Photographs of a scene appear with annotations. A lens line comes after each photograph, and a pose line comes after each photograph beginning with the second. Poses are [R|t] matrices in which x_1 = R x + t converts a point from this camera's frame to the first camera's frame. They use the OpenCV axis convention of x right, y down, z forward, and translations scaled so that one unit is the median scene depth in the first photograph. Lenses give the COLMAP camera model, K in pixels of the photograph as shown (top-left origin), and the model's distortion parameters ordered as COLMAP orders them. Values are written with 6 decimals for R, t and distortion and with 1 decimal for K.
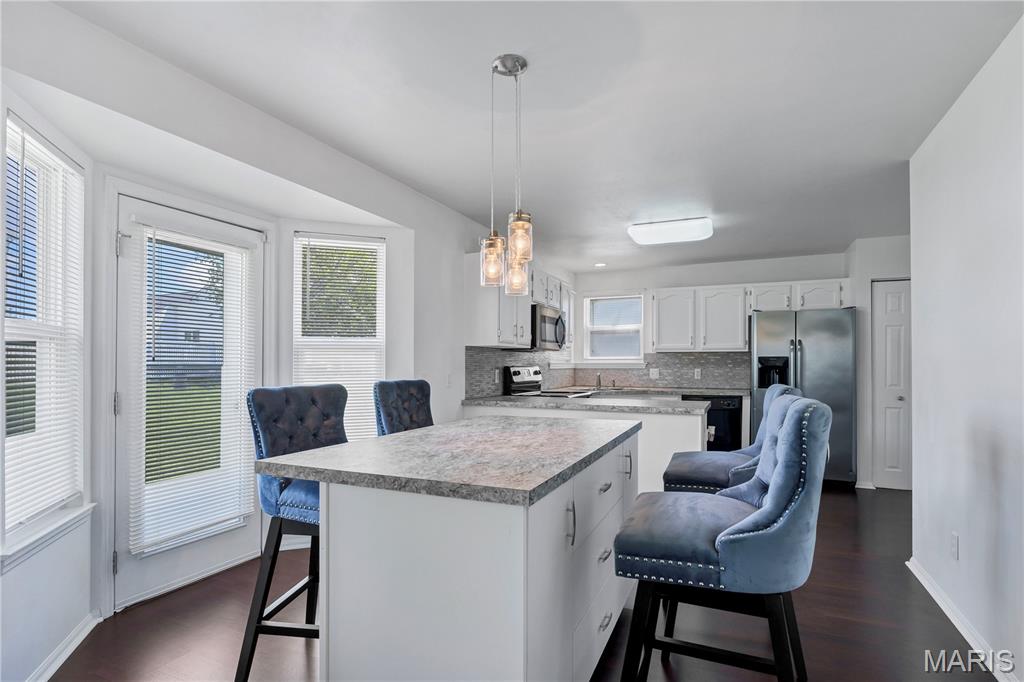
lens RADIAL K [[506.3, 0, 519.6], [0, 506.3, 364.1], [0, 0, 1]] dist [-0.004777, -0.000833]
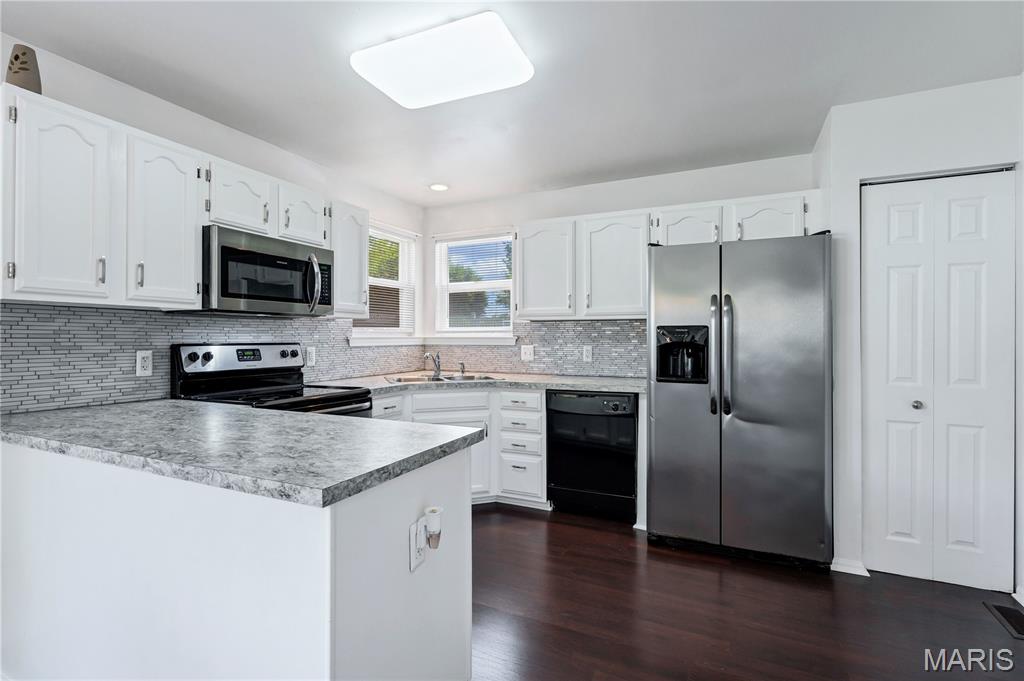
lens RADIAL K [[485.2, 0, 510.5], [0, 485.2, 335.7], [0, 0, 1]] dist [0.000353, 0.000032]
pose [[0.999998, -0.001148, -0.001368, 0.301915], [0.001144, 0.999995, -0.002802, -0.002524], [0.001371, 0.002800, 0.999995, 0.448620]]
